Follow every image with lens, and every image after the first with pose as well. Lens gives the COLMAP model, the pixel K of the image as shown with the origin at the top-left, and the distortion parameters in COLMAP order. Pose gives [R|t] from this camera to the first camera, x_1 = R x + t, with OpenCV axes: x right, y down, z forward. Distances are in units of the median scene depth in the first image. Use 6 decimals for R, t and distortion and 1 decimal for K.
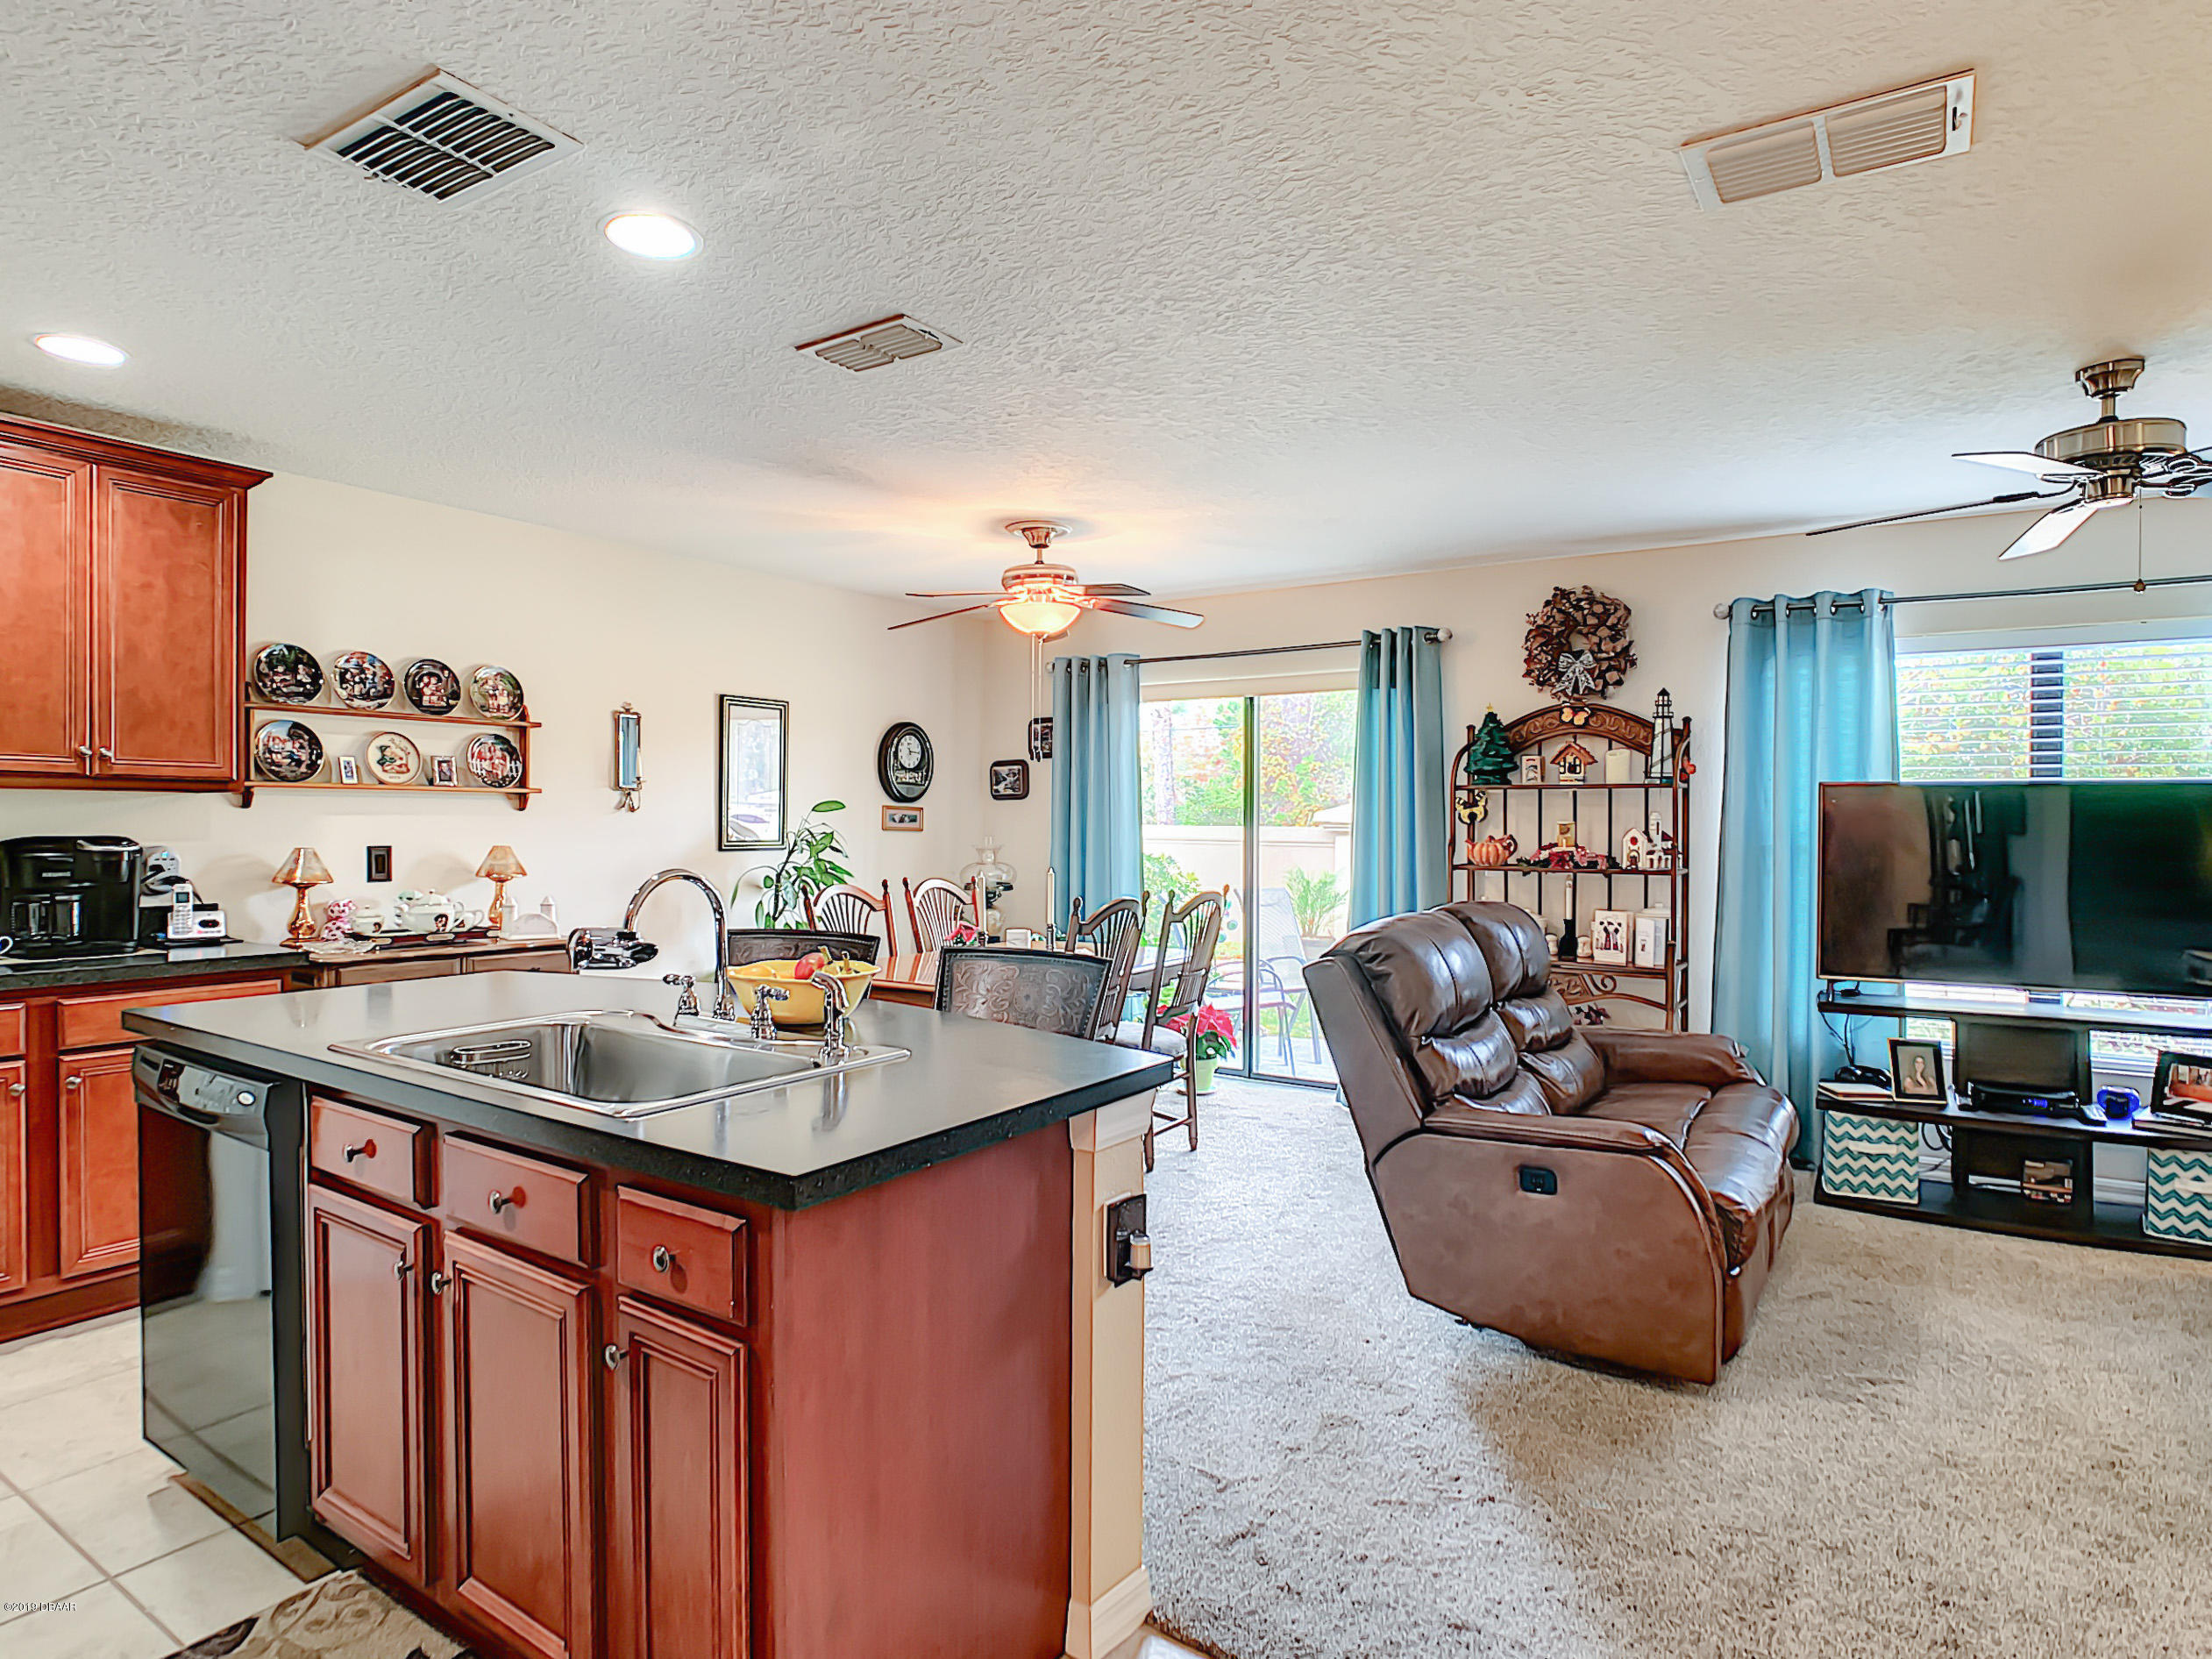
lens RADIAL K [[1248.7, 0, 1101.7], [0, 1248.7, 829.7], [0, 0, 1]] dist [-0.048187, 0.018538]
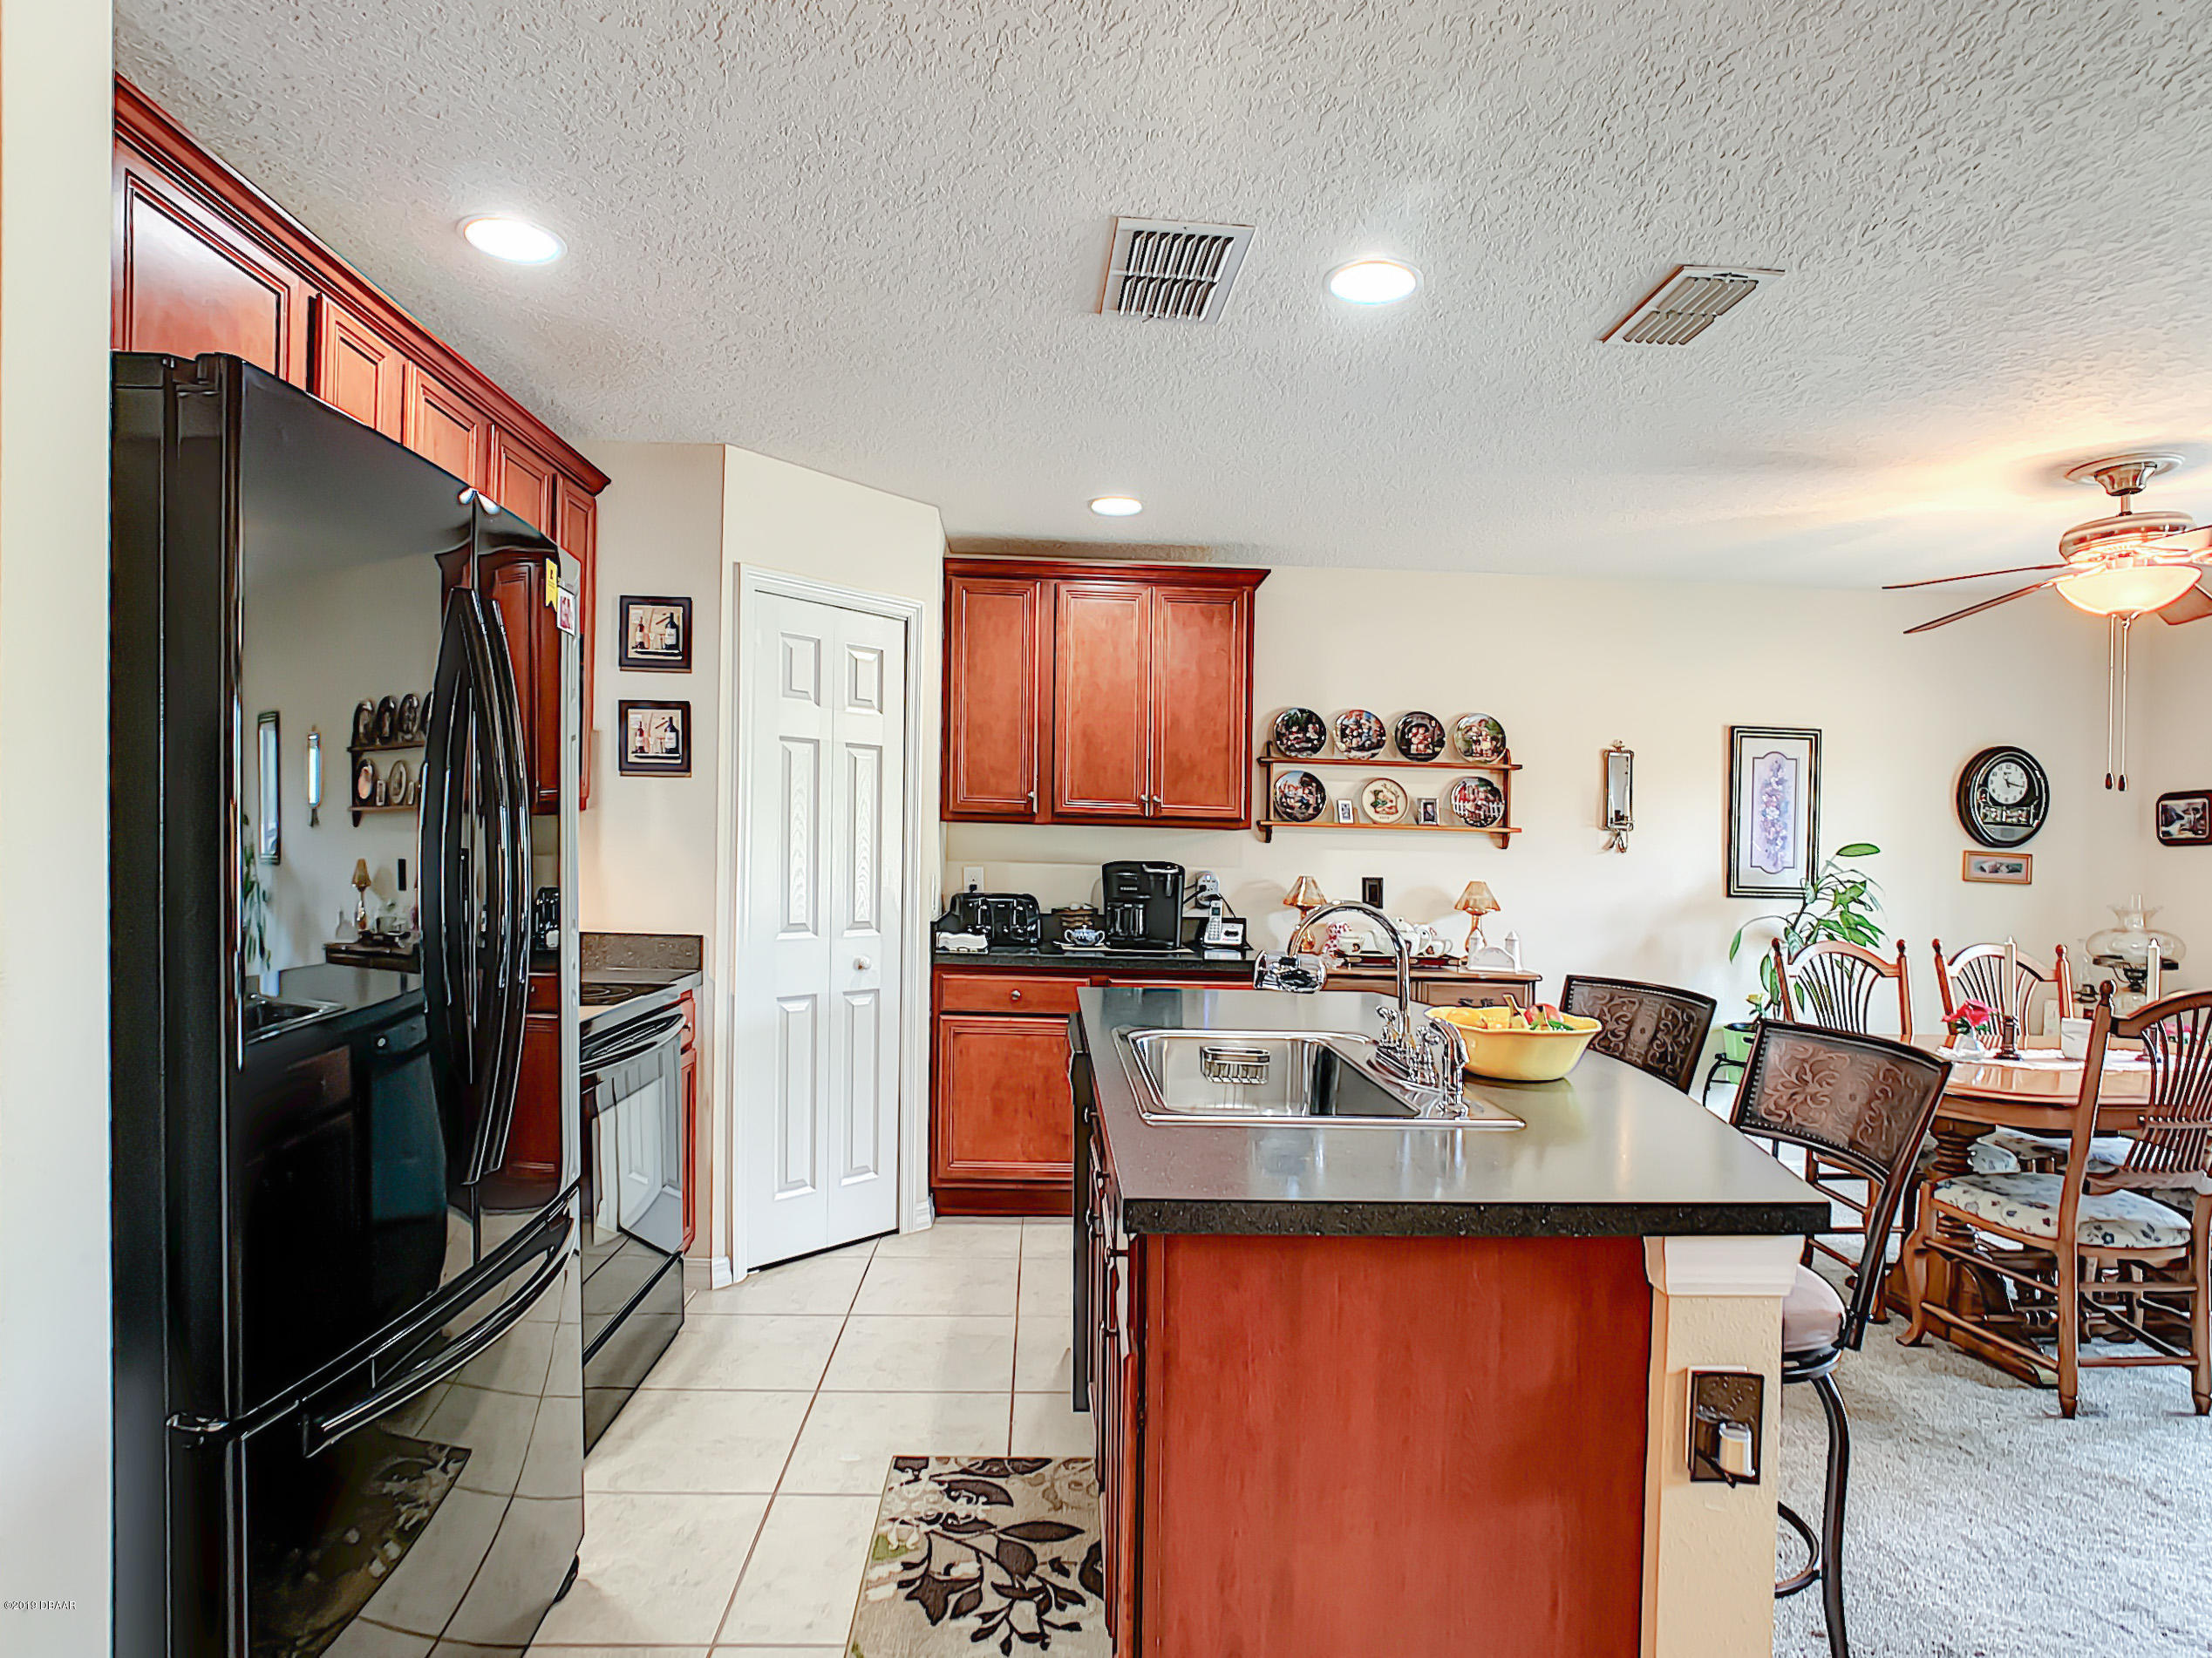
lens RADIAL K [[1203.2, 0, 1081.0], [0, 1203.2, 847.1], [0, 0, 1]] dist [-0.050460, 0.015025]
pose [[0.582852, 0.009502, -0.812523, 0.157940], [-0.029000, 0.999538, -0.009114, 0.002773], [0.812061, 0.028875, 0.582858, 0.123415]]
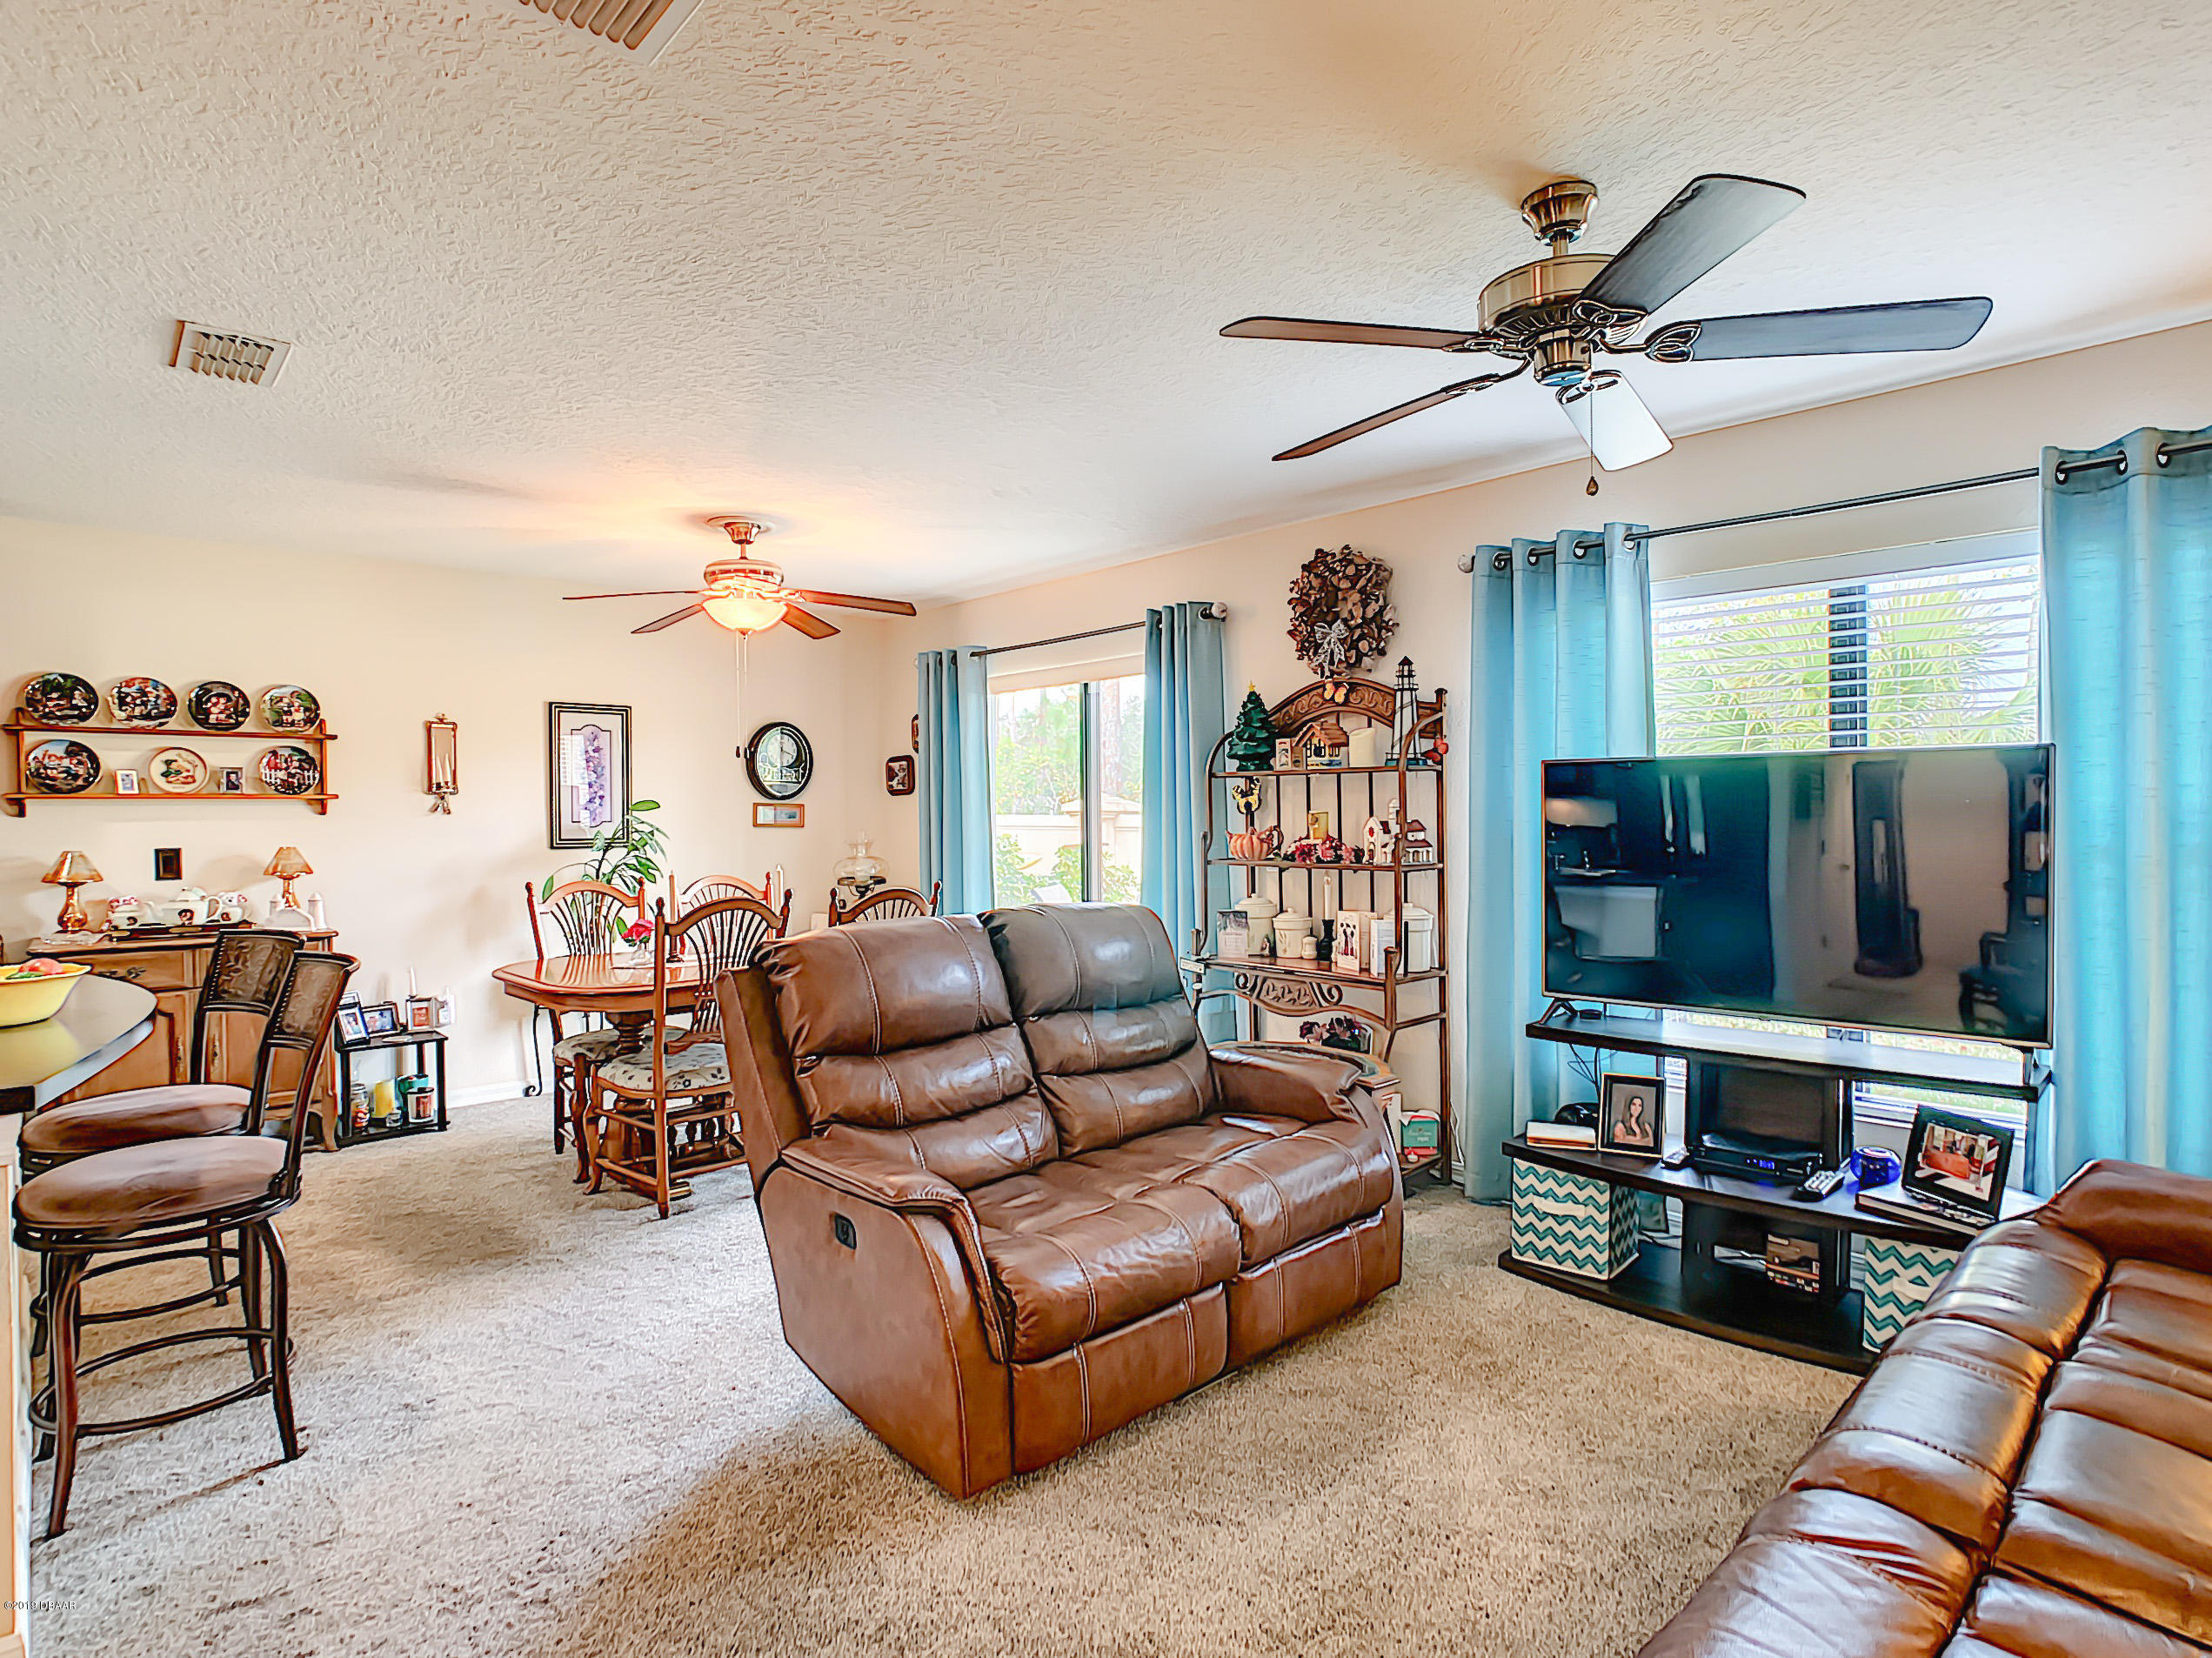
lens RADIAL K [[1184.8, 0, 1106.7], [0, 1184.8, 813.0], [0, 0, 1]] dist [-0.038806, 0.010695]
pose [[0.973447, -0.013814, -0.228497, 0.479757], [0.012588, 0.999897, -0.006824, -0.001192], [0.228568, 0.003767, 0.973521, 0.156309]]
